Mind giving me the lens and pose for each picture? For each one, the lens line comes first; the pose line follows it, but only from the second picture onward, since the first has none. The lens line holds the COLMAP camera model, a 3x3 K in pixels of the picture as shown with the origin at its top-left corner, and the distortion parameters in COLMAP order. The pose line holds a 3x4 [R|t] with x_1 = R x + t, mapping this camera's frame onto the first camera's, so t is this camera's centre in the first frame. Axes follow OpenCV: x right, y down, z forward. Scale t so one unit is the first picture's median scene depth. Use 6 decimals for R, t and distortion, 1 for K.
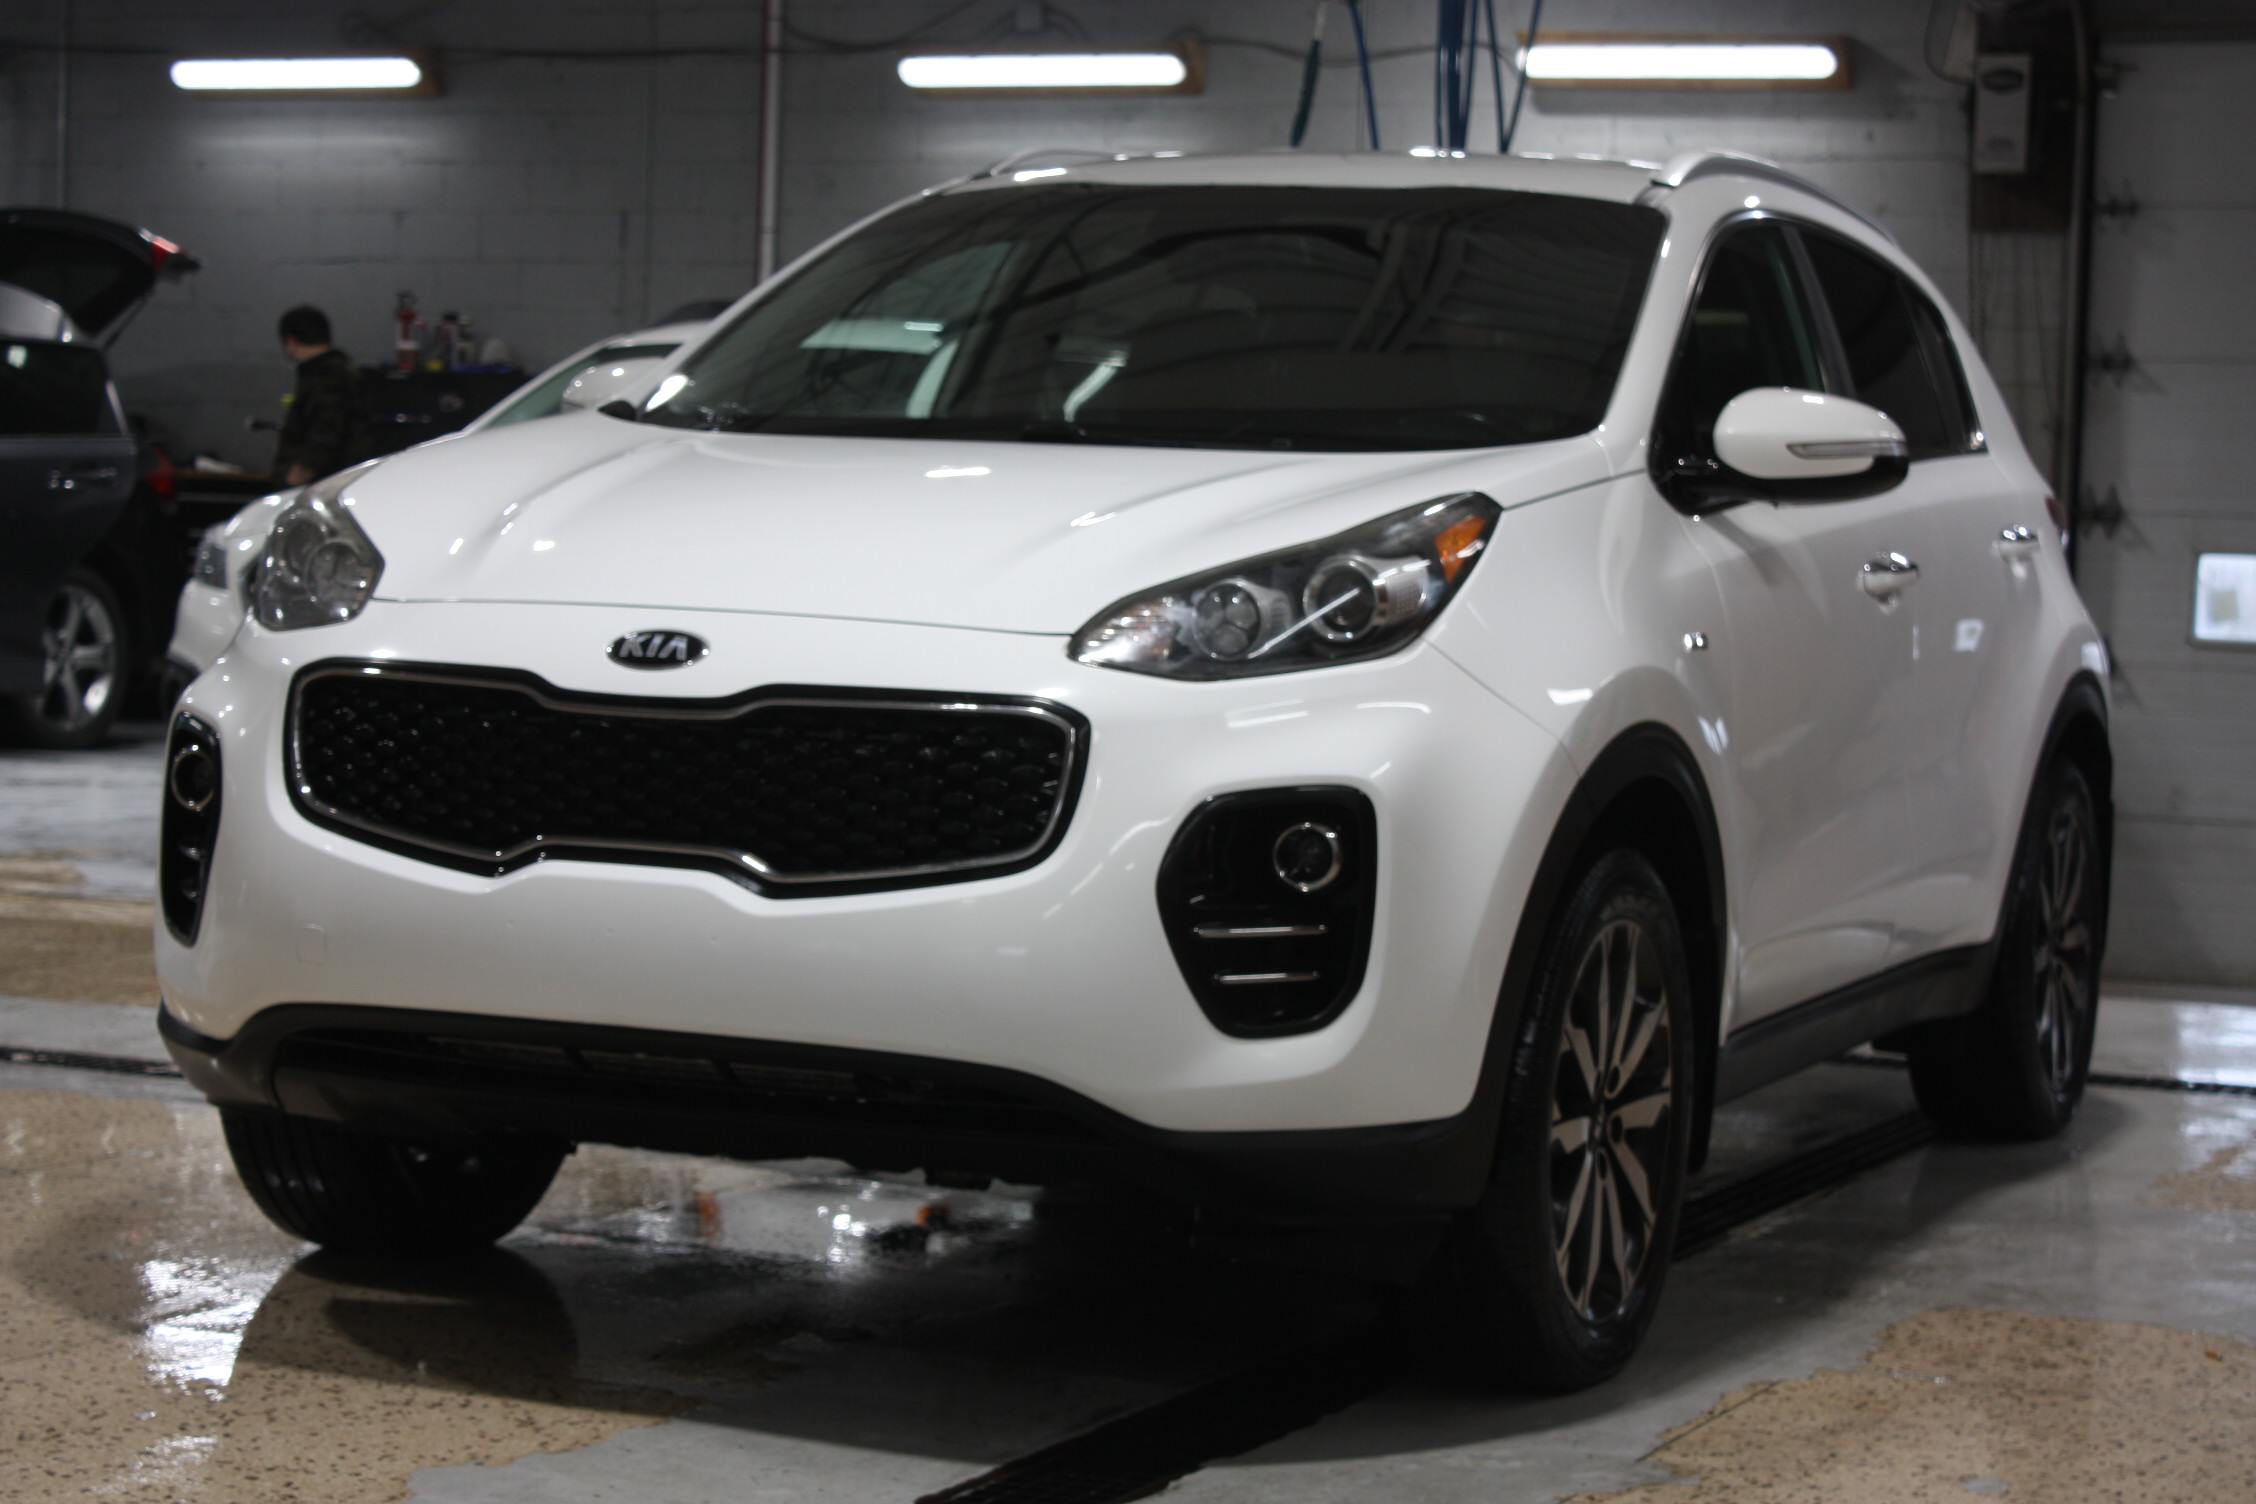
lens RADIAL K [[4844.4, 0, 1128.0], [0, 4844.4, 752.0], [0, 0, 1]] dist [0.032642, -0.082450]
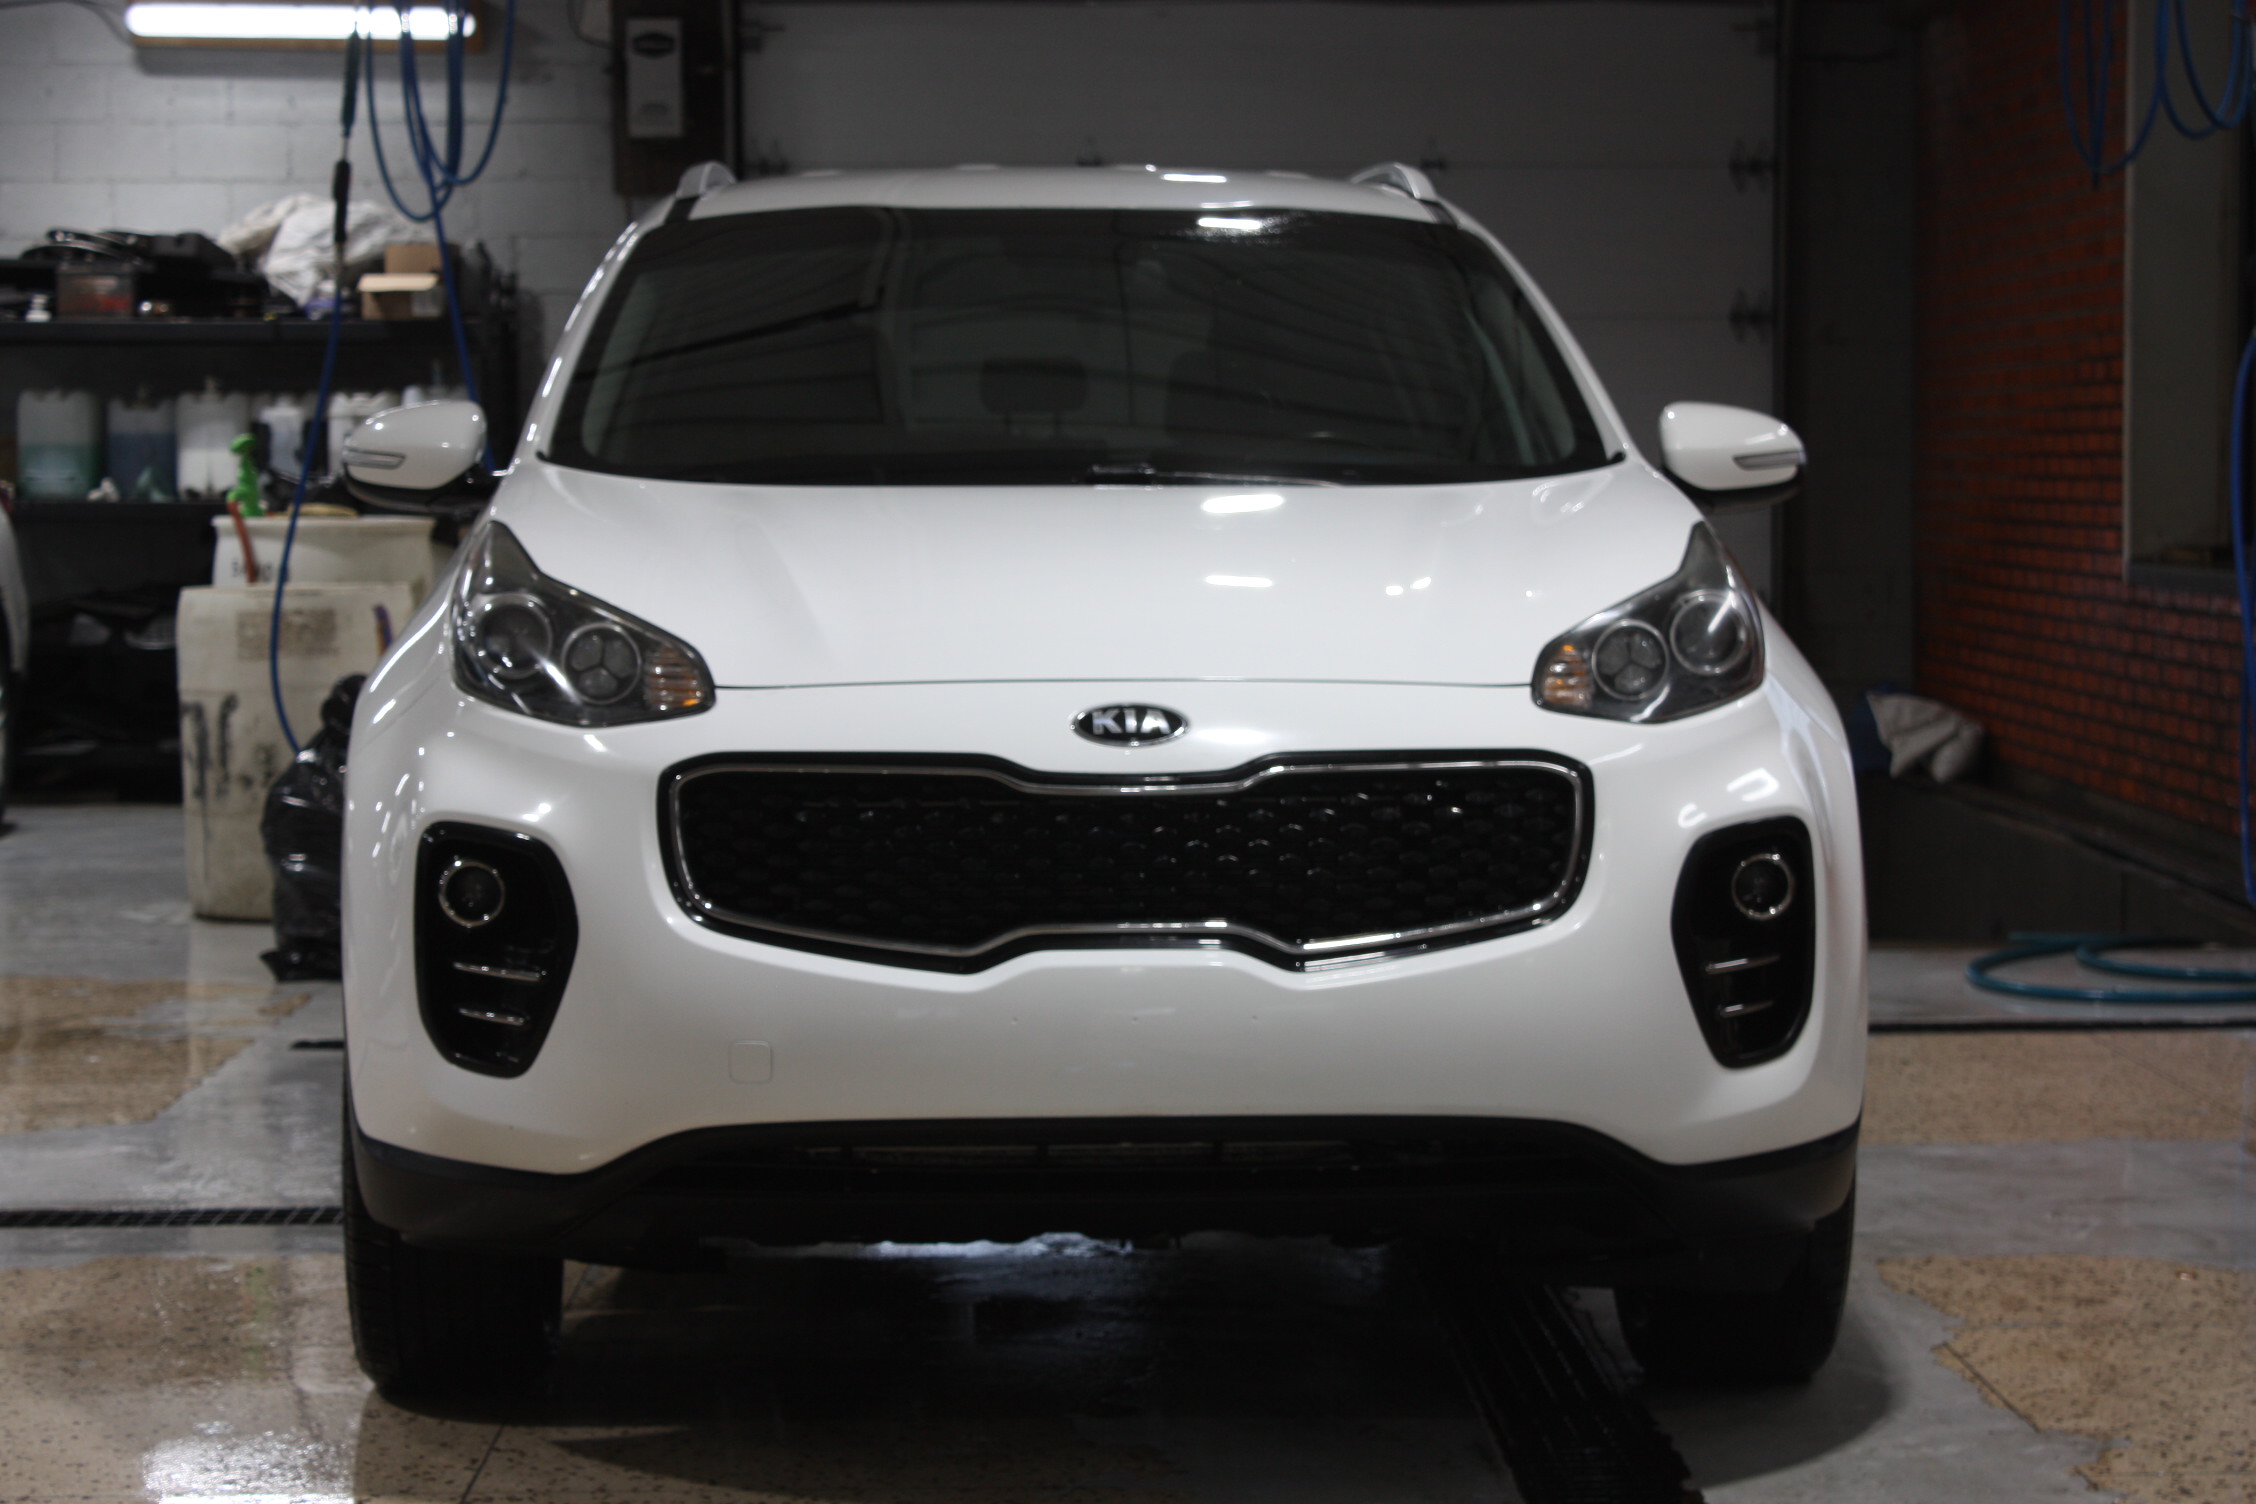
lens RADIAL K [[4955.3, 0, 1128.0], [0, 4955.3, 752.0], [0, 0, 1]] dist [0.002508, 0.199706]
pose [[0.881704, -0.063448, 0.467517, -0.555735], [0.056135, 0.997985, 0.029571, -0.044408], [-0.468451, 0.000171, 0.883489, 0.129190]]
